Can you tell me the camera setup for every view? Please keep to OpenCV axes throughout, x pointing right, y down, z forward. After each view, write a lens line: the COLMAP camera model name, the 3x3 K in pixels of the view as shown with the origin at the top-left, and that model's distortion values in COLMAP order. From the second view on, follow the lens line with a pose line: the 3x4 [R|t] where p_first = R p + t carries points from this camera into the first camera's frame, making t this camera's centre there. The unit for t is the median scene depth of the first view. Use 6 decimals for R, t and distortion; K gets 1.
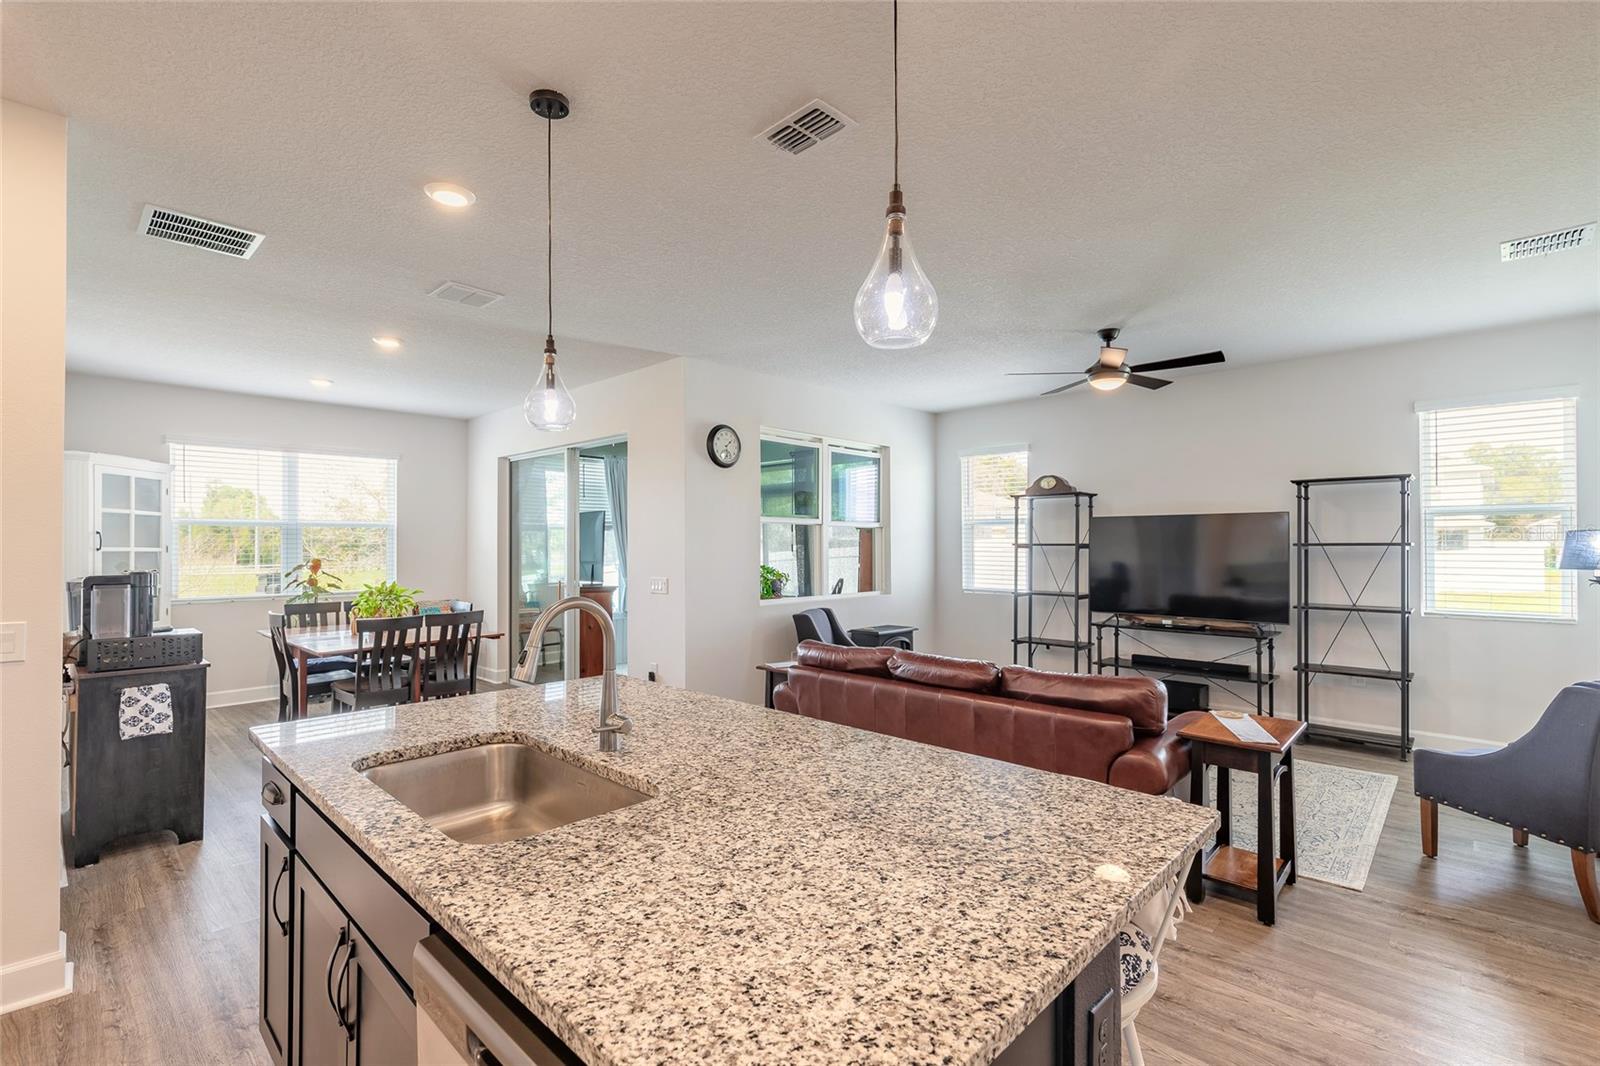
lens RADIAL K [[720.6, 0, 789.8], [0, 720.6, 537.7], [0, 0, 1]] dist [0.007697, -0.000900]
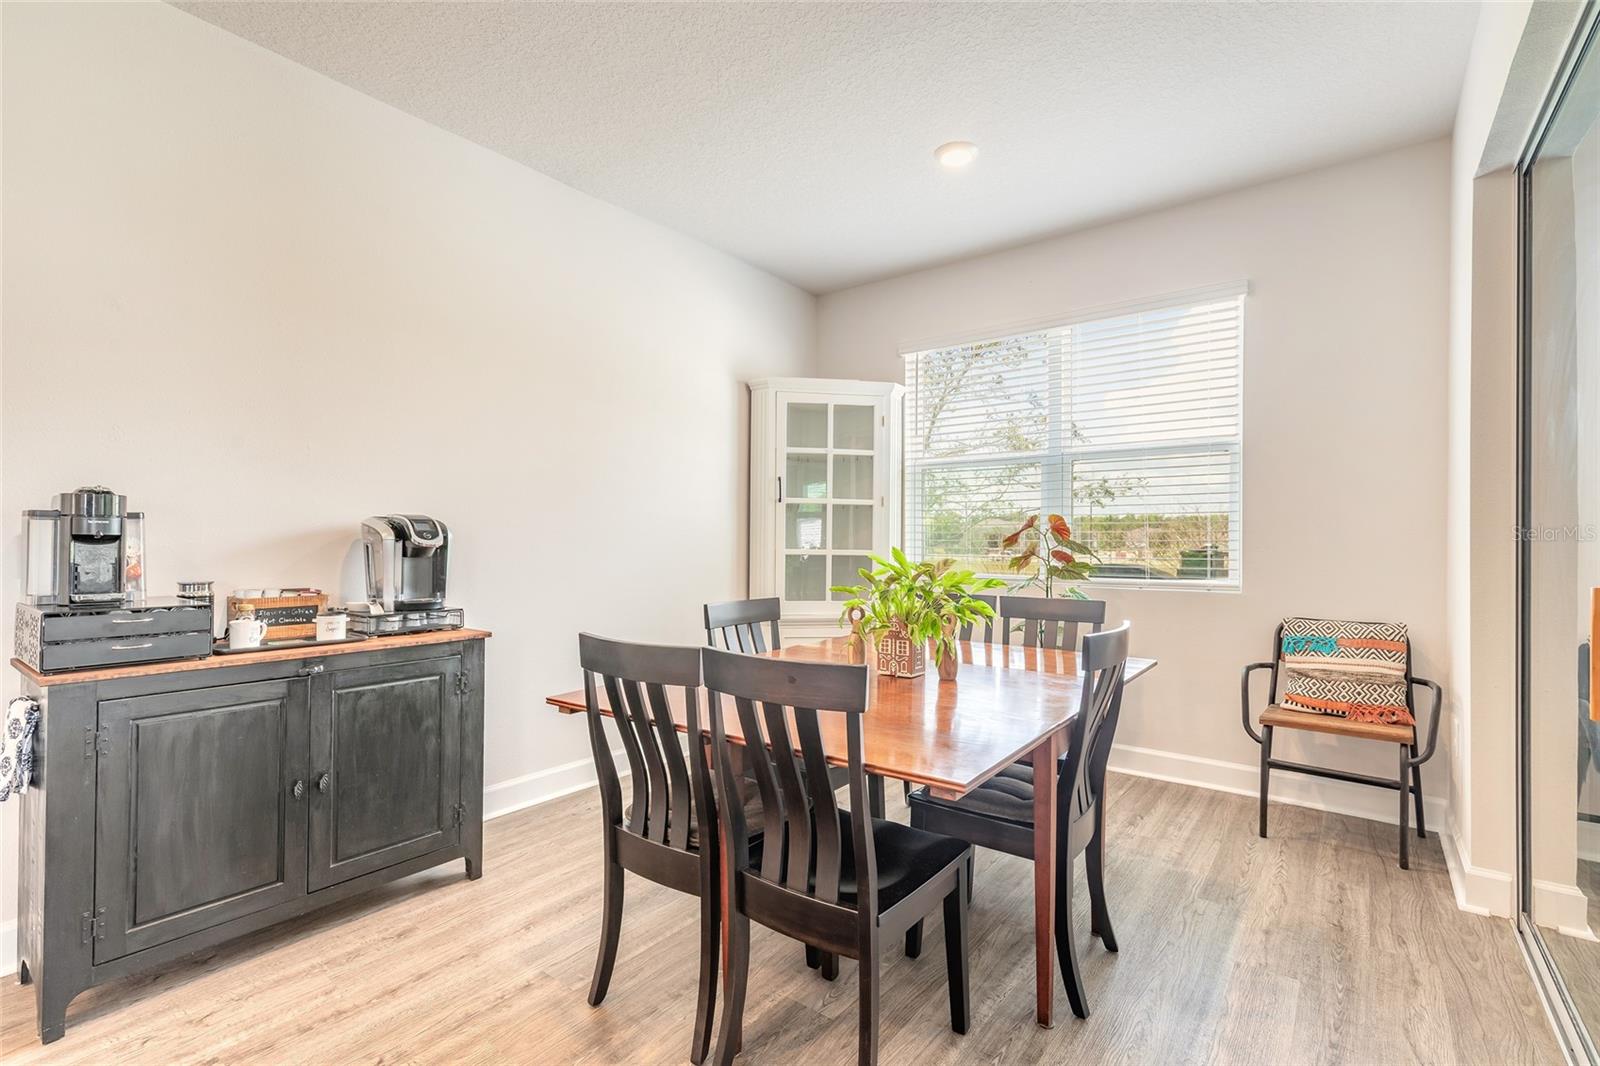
lens RADIAL K [[720.6, 0, 798.1], [0, 720.6, 539.5], [0, 0, 1]] dist [0.007697, -0.000900]
pose [[0.112536, 0.004428, -0.993638, -0.177191], [0.008552, 0.999949, 0.005425, 0.053980], [0.993611, -0.009108, 0.112493, 0.924301]]
